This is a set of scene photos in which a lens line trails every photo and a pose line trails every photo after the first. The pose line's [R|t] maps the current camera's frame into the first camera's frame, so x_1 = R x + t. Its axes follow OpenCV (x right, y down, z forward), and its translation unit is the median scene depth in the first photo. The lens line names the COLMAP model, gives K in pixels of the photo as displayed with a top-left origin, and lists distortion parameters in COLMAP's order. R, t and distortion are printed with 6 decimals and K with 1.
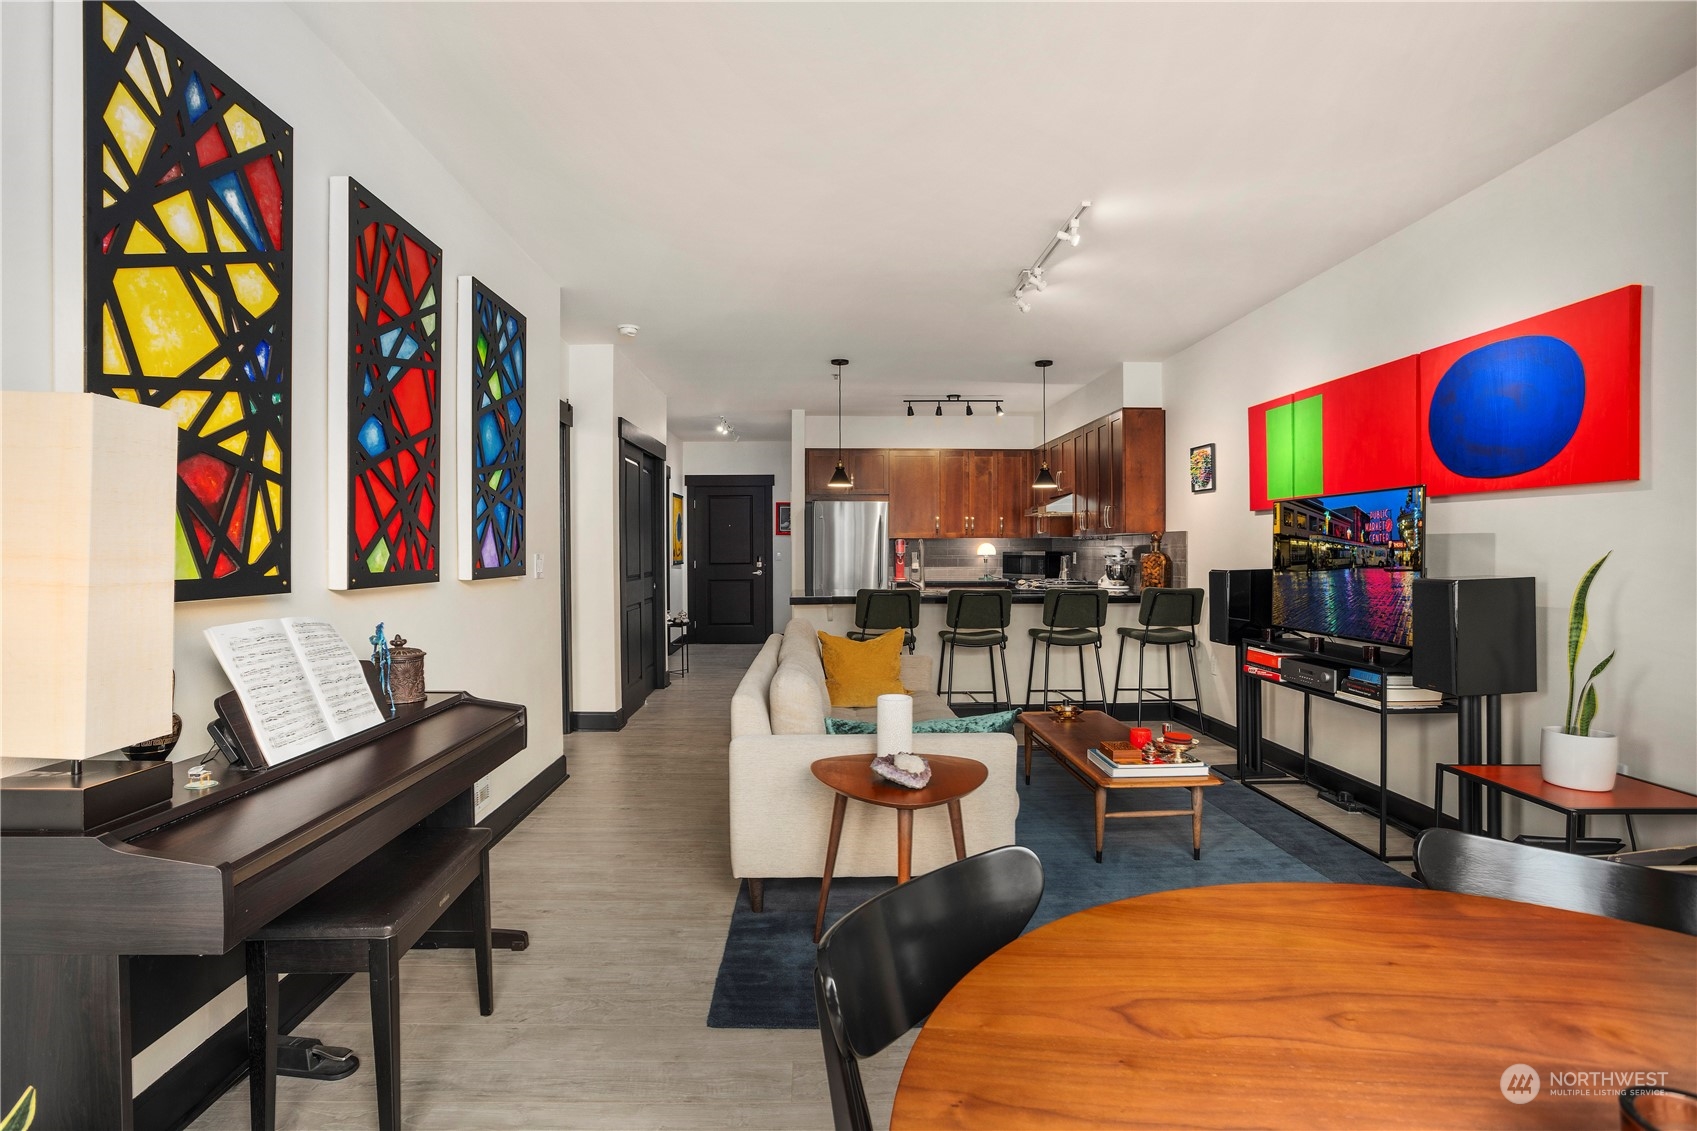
lens RADIAL K [[867.2, 0, 848.5], [0, 867.2, 565.5], [0, 0, 1]] dist [-0.000429, -0.000020]
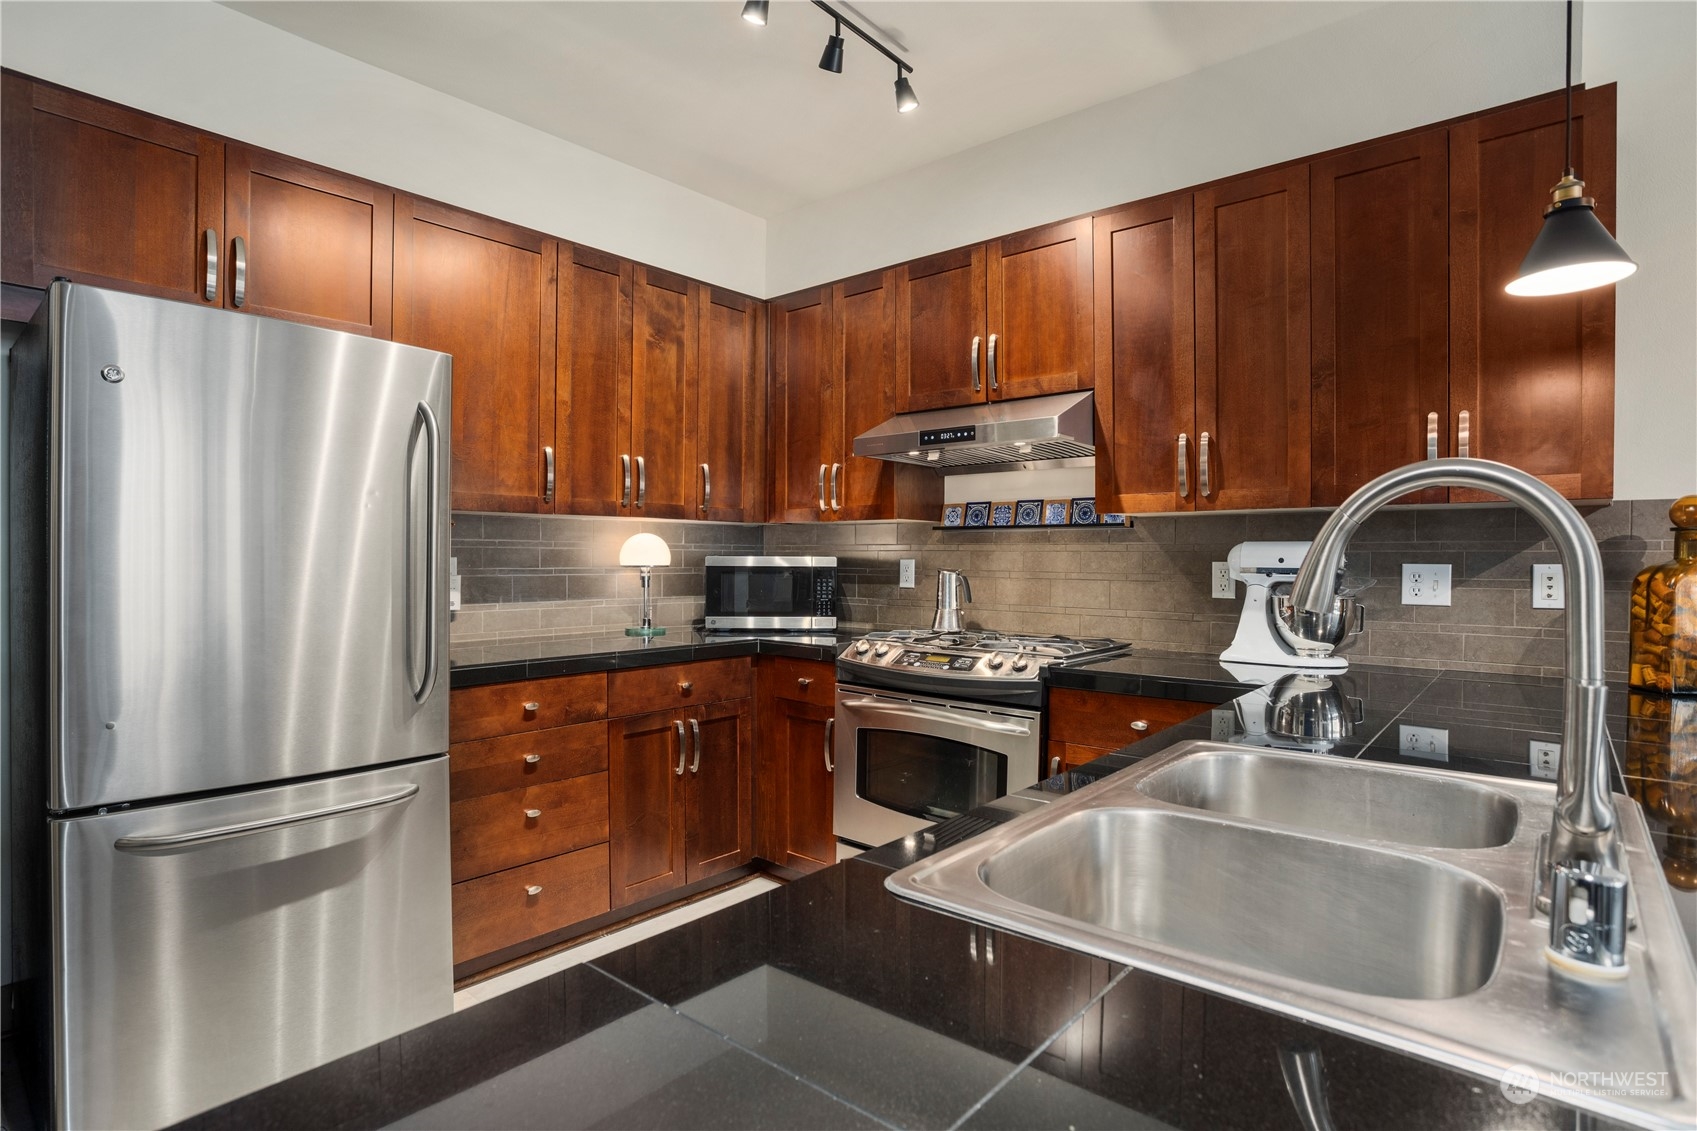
lens RADIAL K [[853.4, 0, 837.4], [0, 853.4, 565.1], [0, 0, 1]] dist [-0.063096, 0.028499]
pose [[0.679240, -0.003246, 0.733909, -0.076993], [0.006214, 0.999980, -0.001328, -0.017205], [-0.733890, 0.005463, 0.679246, 1.056480]]
